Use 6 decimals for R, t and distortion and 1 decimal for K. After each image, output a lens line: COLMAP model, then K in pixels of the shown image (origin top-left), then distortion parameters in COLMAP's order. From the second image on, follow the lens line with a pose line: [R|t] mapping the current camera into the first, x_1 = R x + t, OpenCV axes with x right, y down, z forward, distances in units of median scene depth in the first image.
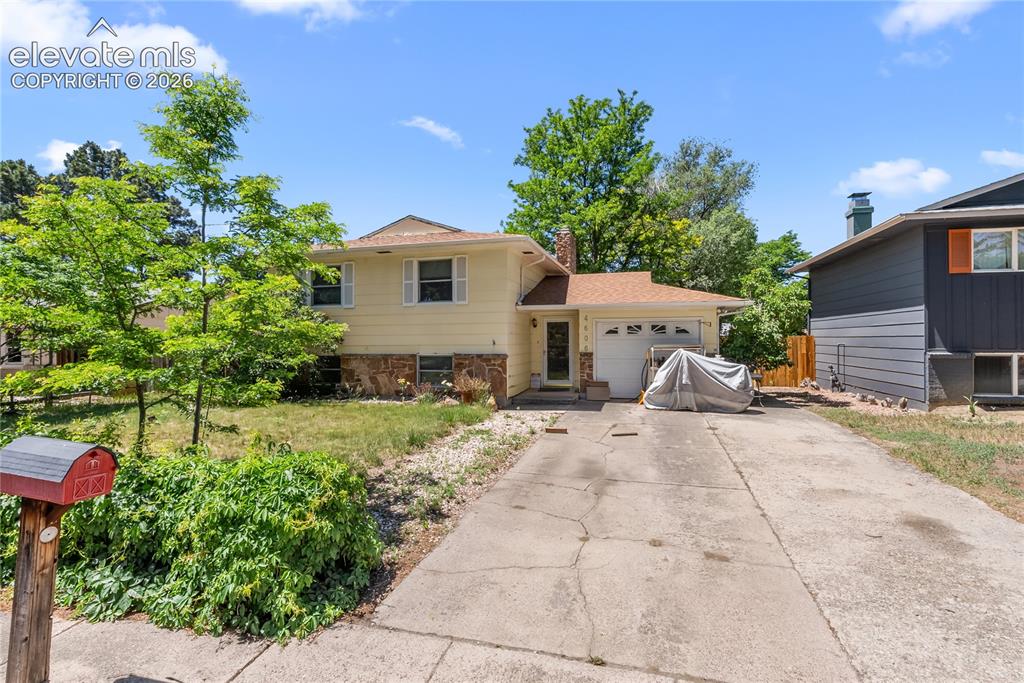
lens RADIAL K [[466.7, 0, 515.5], [0, 466.7, 341.3], [0, 0, 1]] dist [-0.010747, 0.000240]
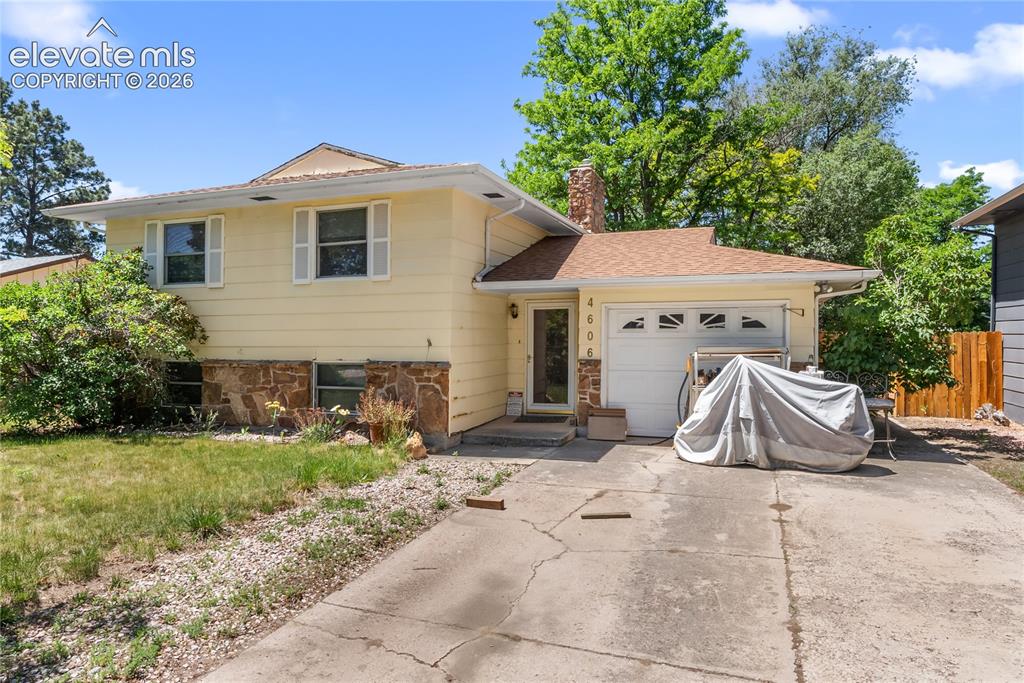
lens RADIAL K [[636.0, 0, 510.2], [0, 636.0, 340.2], [0, 0, 1]] dist [-0.001332, -0.000821]
pose [[0.994935, 0.002980, -0.100475, 0.133613], [-0.002568, 0.999988, 0.004232, -0.004191], [0.100487, -0.003953, 0.994931, 0.174518]]
